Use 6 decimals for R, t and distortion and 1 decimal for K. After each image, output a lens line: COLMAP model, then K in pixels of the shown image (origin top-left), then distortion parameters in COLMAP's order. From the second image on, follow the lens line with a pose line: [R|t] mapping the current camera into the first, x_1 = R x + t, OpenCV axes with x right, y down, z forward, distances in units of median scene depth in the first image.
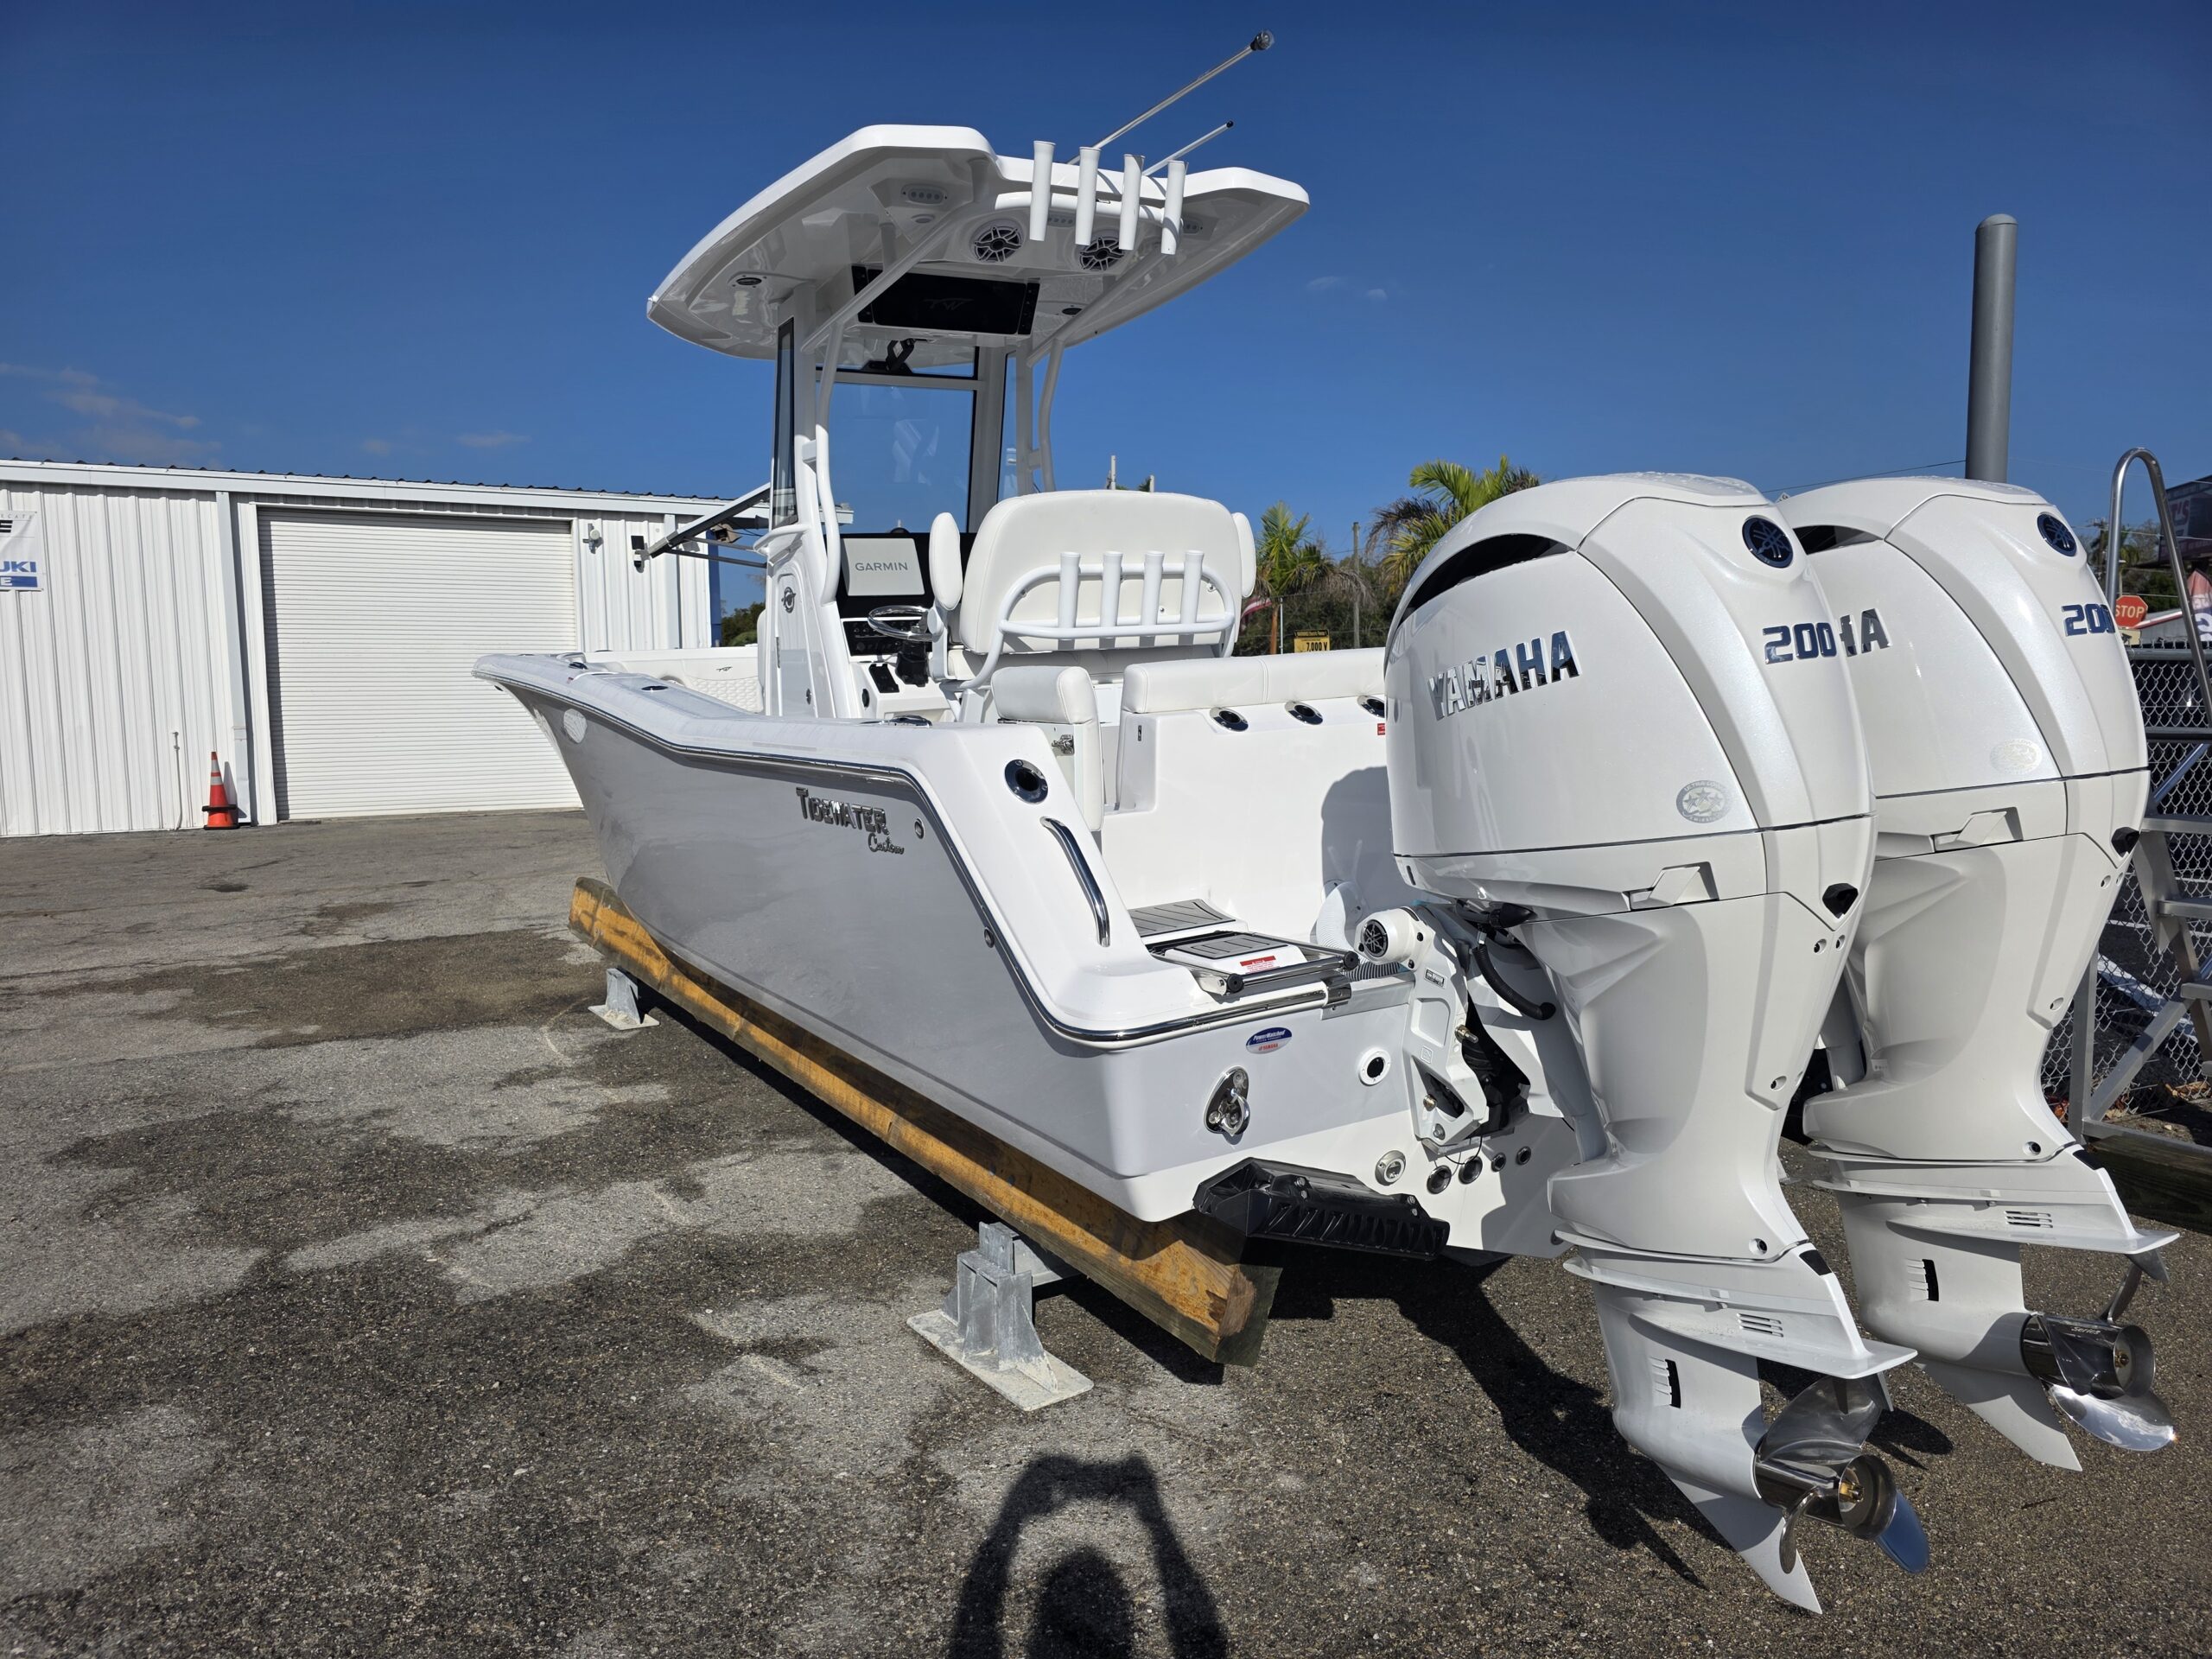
lens RADIAL K [[1521.5, 0, 1103.2], [0, 1521.5, 822.9], [0, 0, 1]] dist [0.054816, -0.043813]
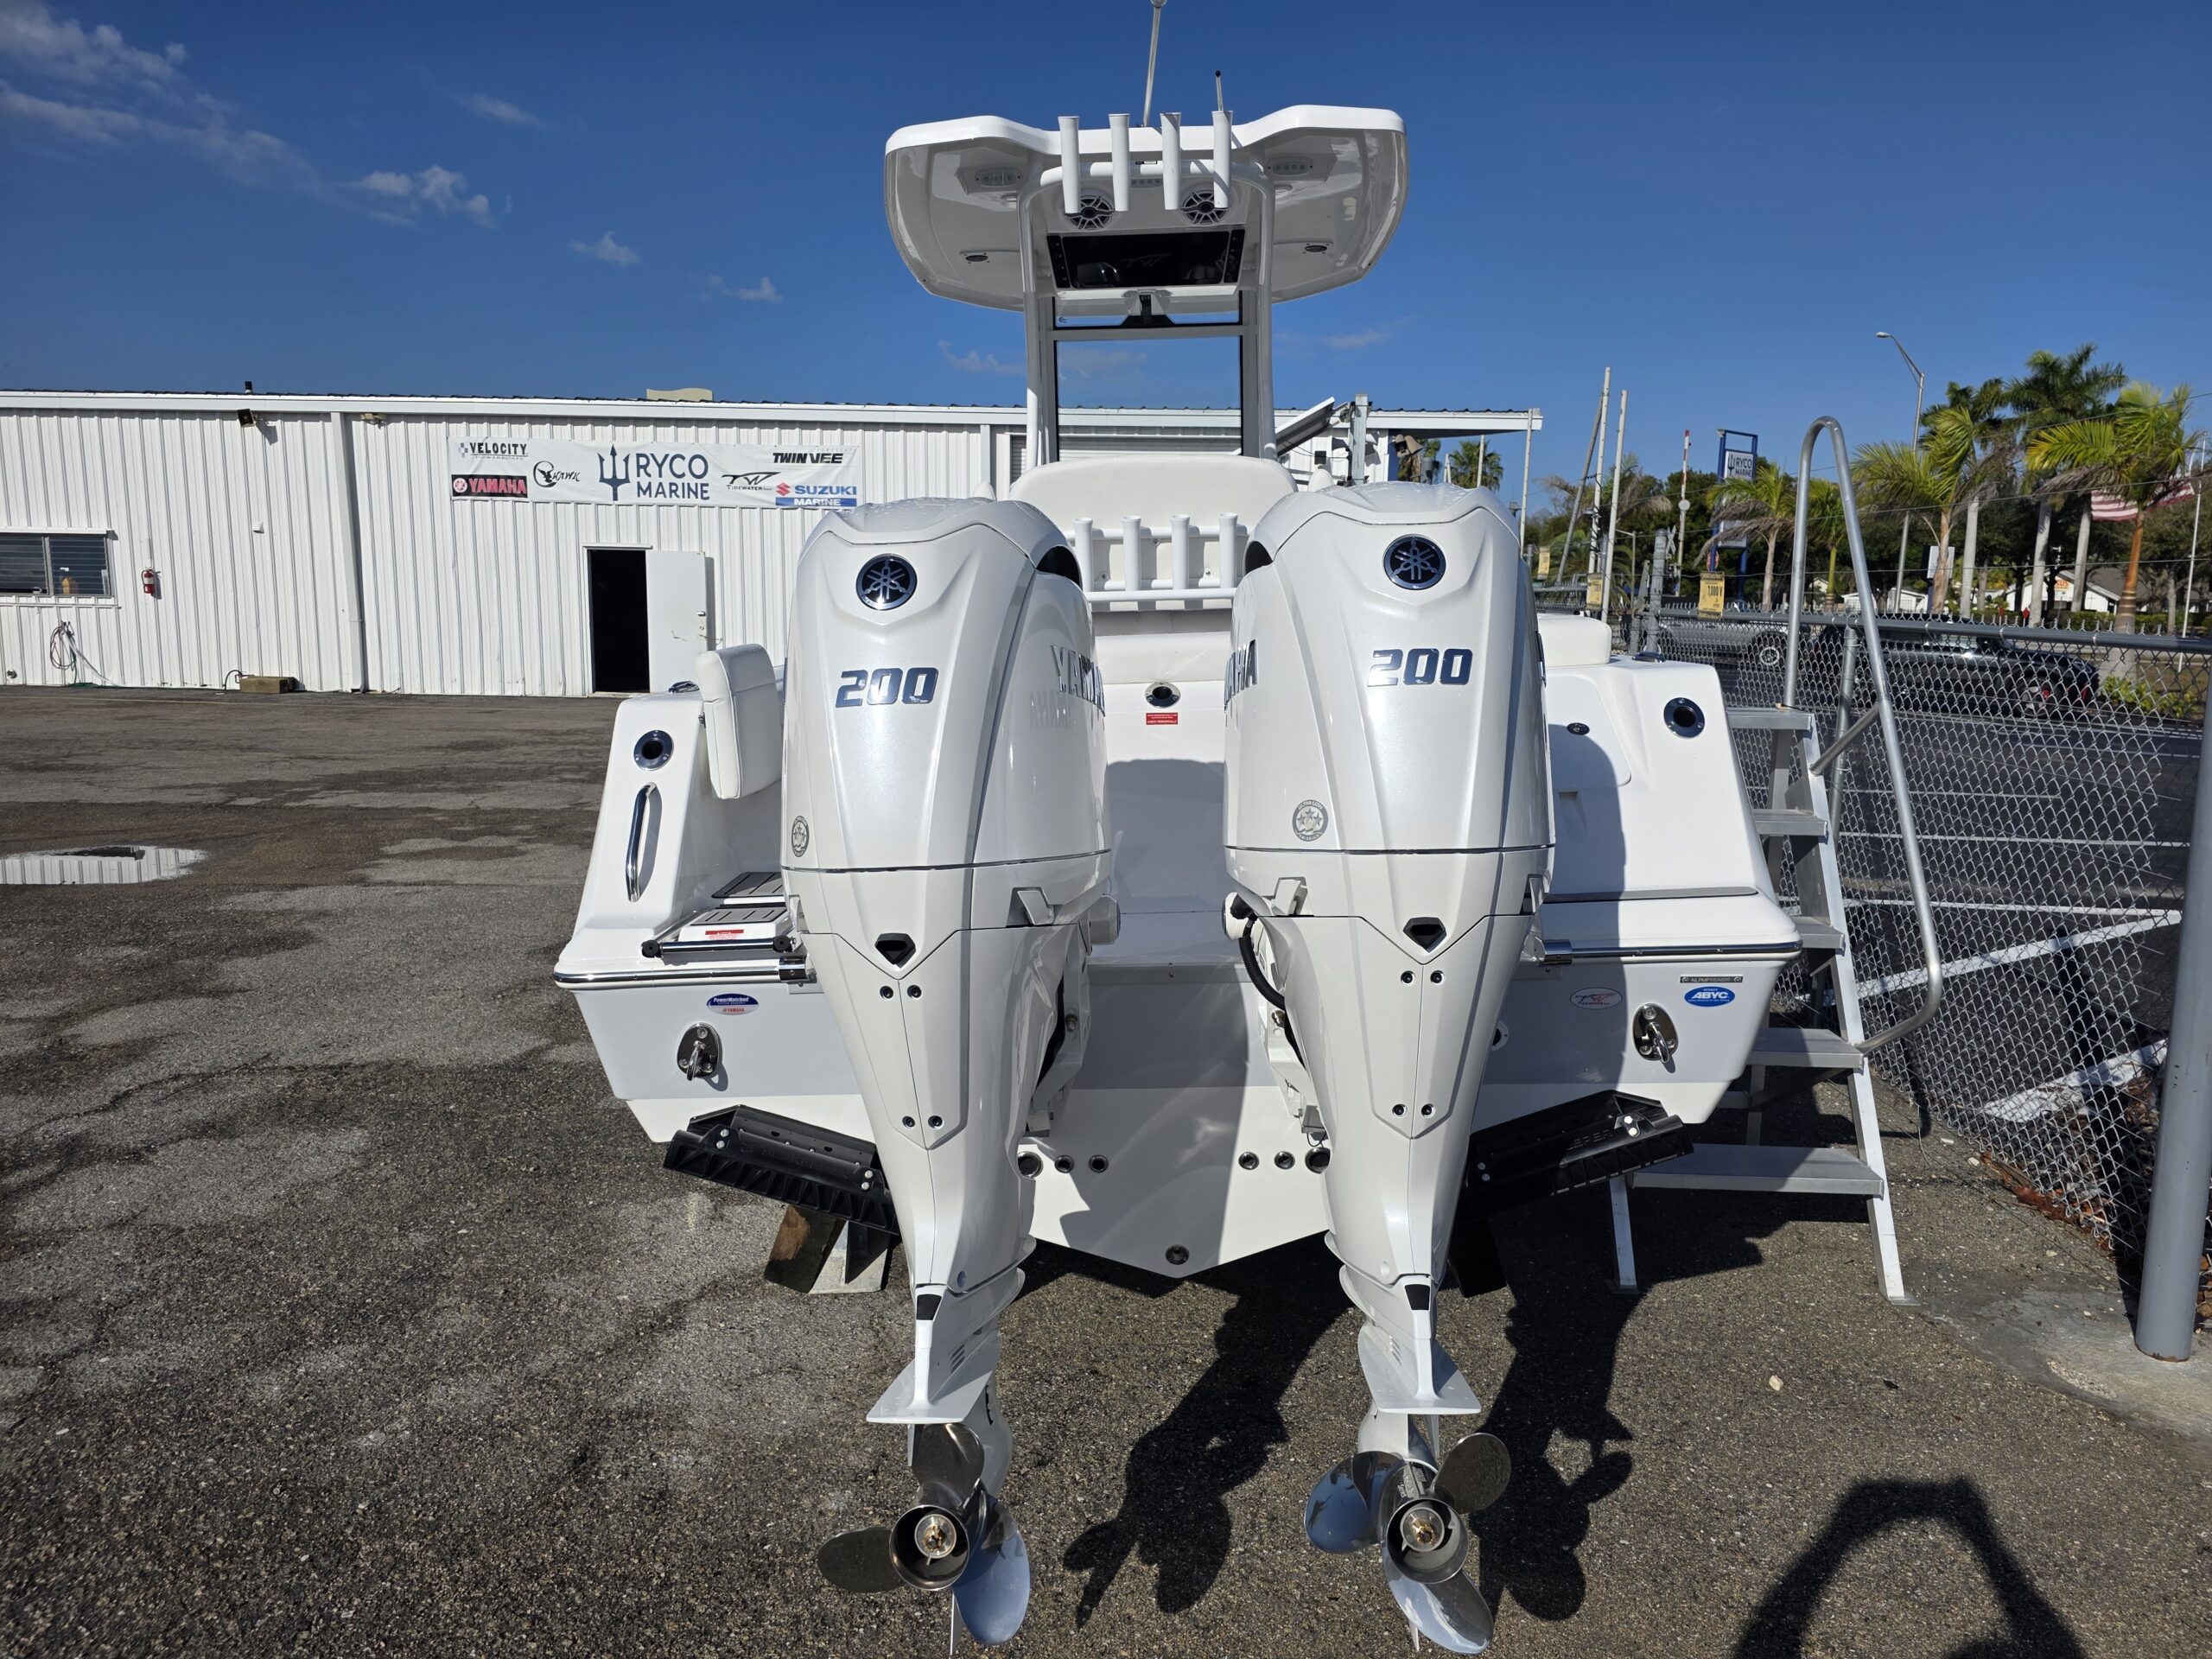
lens RADIAL K [[1521.5, 0, 1103.2], [0, 1521.5, 822.9], [0, 0, 1]] dist [0.054816, -0.043813]
pose [[0.852130, 0.106808, -0.512315, 0.687913], [-0.073485, 0.993673, 0.084935, -0.079043], [0.518145, -0.034728, 0.854587, 0.149069]]
